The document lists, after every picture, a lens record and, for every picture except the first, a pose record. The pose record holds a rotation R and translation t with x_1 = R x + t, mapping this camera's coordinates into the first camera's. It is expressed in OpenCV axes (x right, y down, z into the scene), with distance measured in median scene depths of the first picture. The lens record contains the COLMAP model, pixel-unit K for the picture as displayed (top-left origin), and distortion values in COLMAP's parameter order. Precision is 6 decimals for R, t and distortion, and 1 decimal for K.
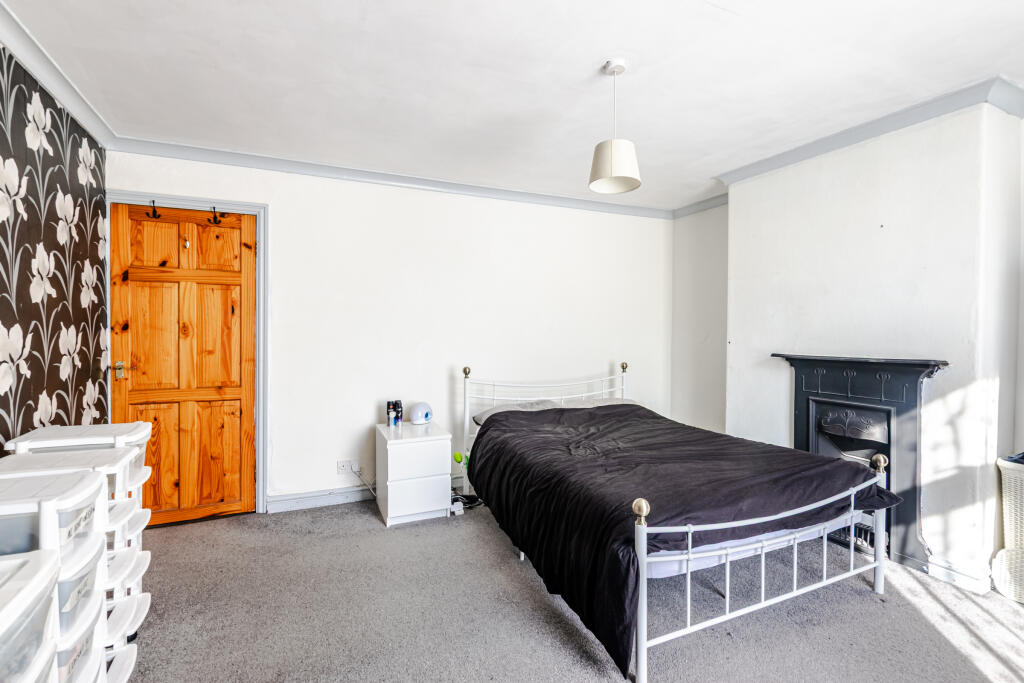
lens RADIAL K [[474.5, 0, 508.7], [0, 474.5, 336.6], [0, 0, 1]] dist [-0.000643, 0.000041]
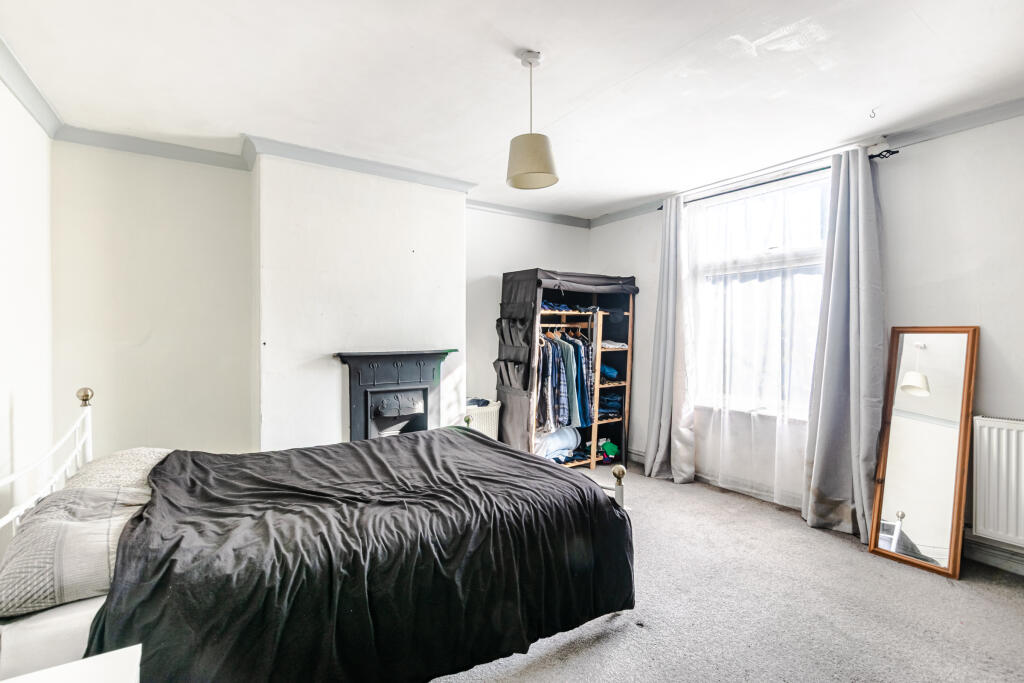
lens RADIAL K [[474.5, 0, 509.9], [0, 474.5, 339.7], [0, 0, 1]] dist [-0.000643, 0.000041]
pose [[-0.142955, -0.026146, 0.989384, -0.512378], [0.003148, 0.999634, 0.026871, -0.017257], [-0.989724, 0.006956, -0.142820, 0.829358]]
